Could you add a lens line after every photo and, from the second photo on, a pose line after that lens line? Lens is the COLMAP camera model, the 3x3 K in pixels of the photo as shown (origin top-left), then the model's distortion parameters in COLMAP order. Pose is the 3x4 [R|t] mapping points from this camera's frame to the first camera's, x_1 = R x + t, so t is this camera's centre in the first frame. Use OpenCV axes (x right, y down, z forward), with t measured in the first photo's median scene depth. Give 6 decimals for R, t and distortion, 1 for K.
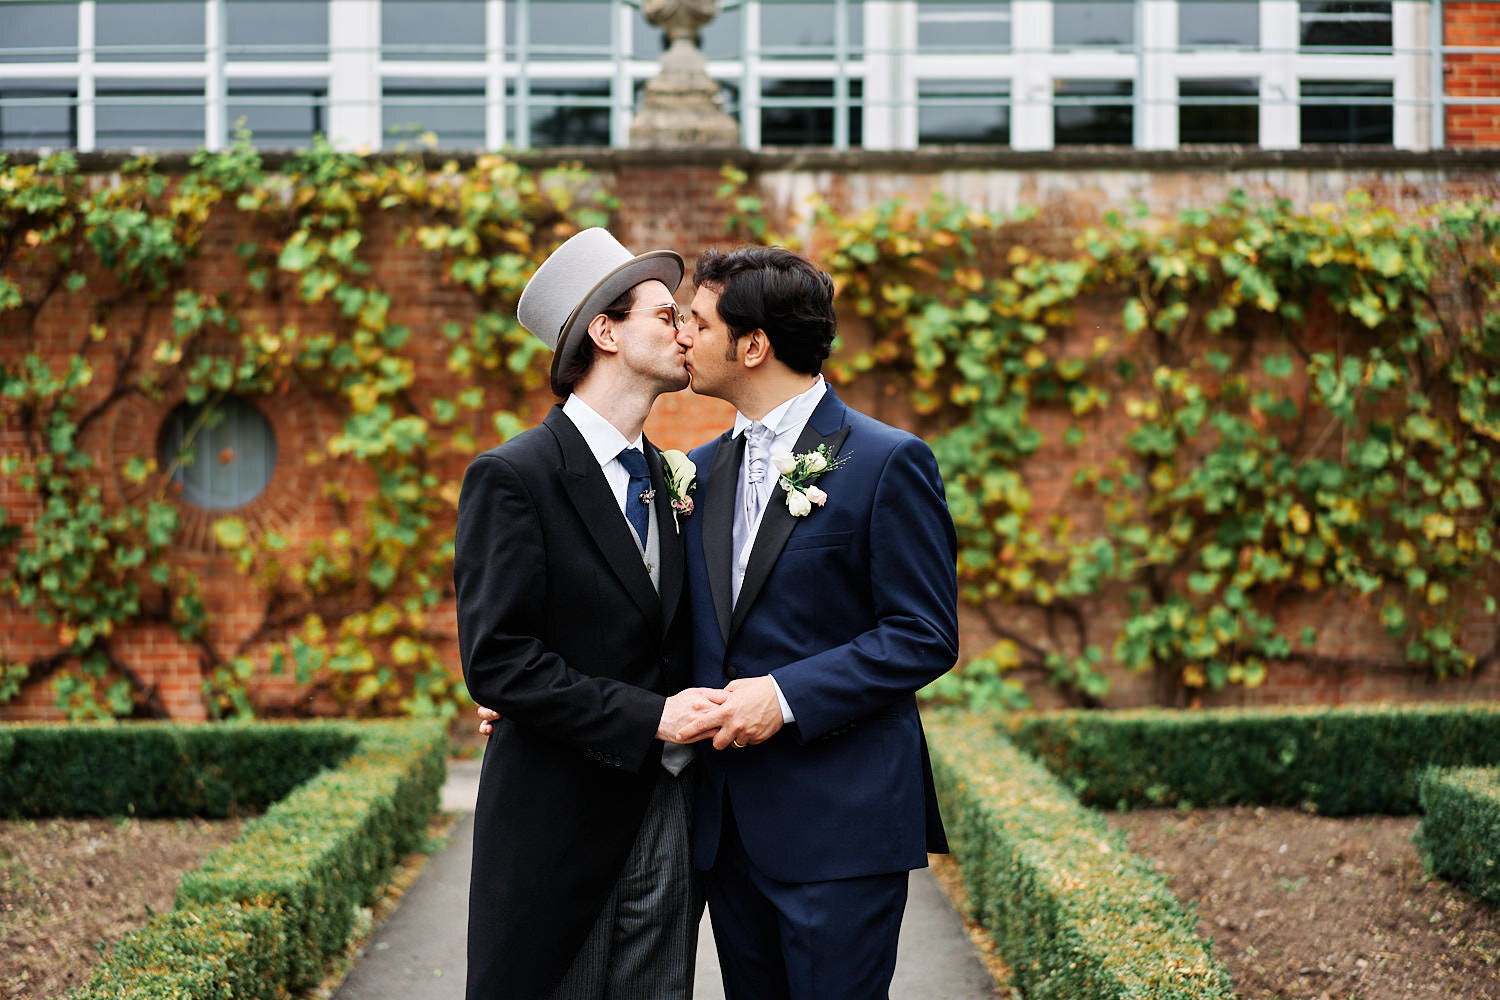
lens RADIAL K [[2350.2, 0, 750.0], [0, 2350.2, 500.0], [0, 0, 1]] dist [0.020441, -0.001834]
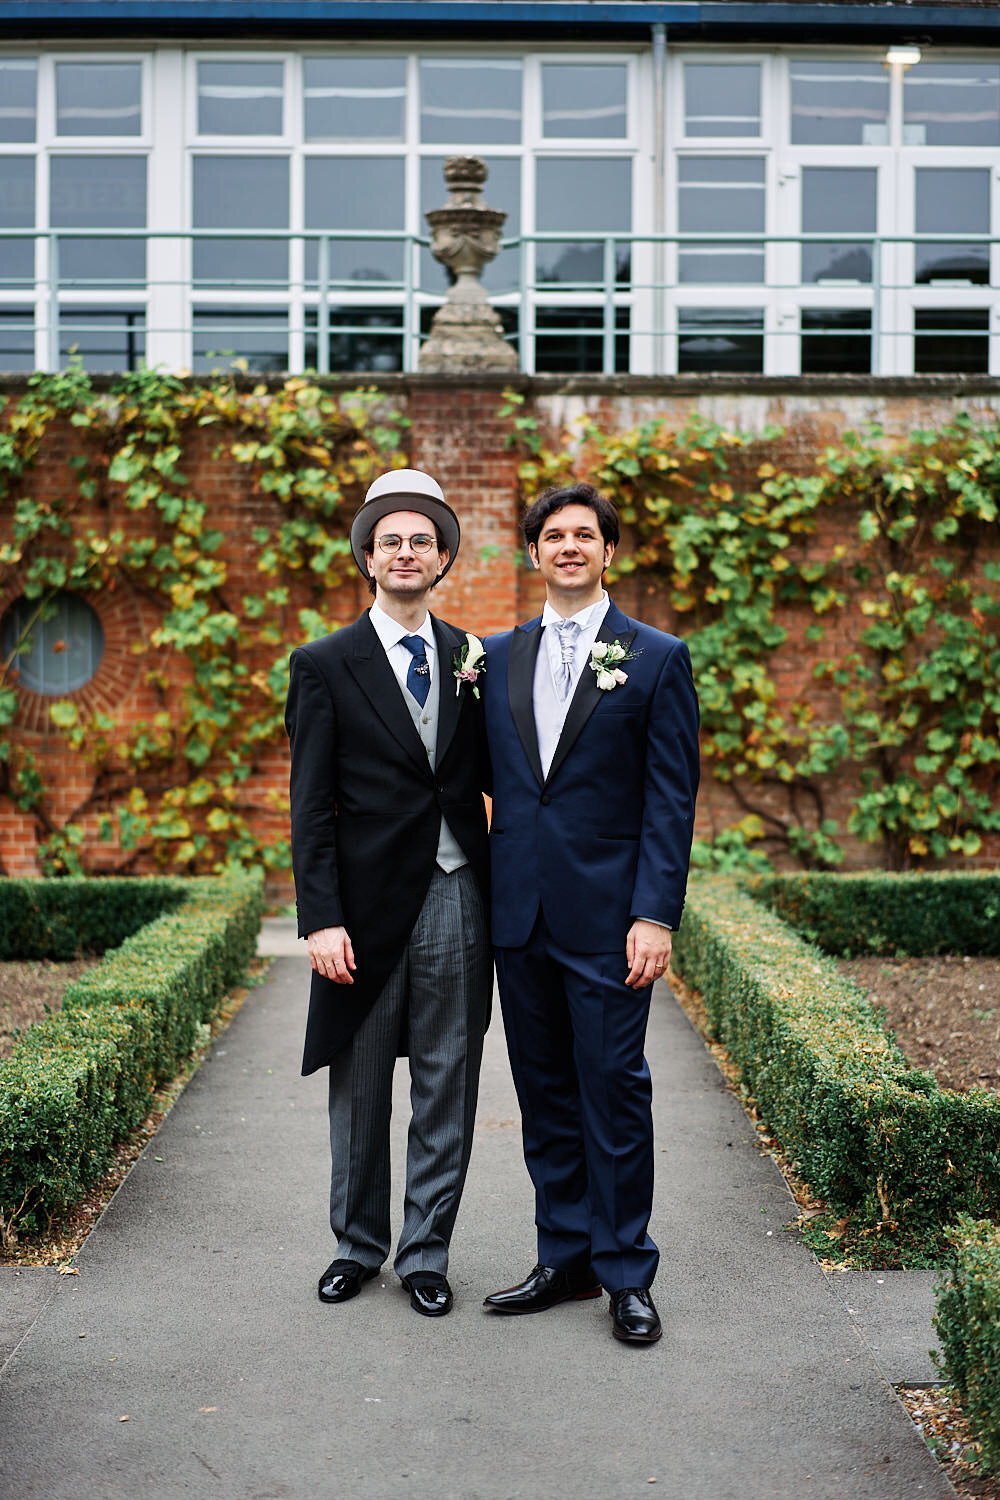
lens RADIAL K [[2350.2, 0, 500.0], [0, 2350.2, 750.0], [0, 0, 1]] dist [0.020441, -0.001834]
pose [[0.999950, 0.006049, -0.007975, -0.002980], [-0.005857, 0.999697, 0.023888, 0.002889], [0.008117, -0.023840, 0.999683, -0.124955]]
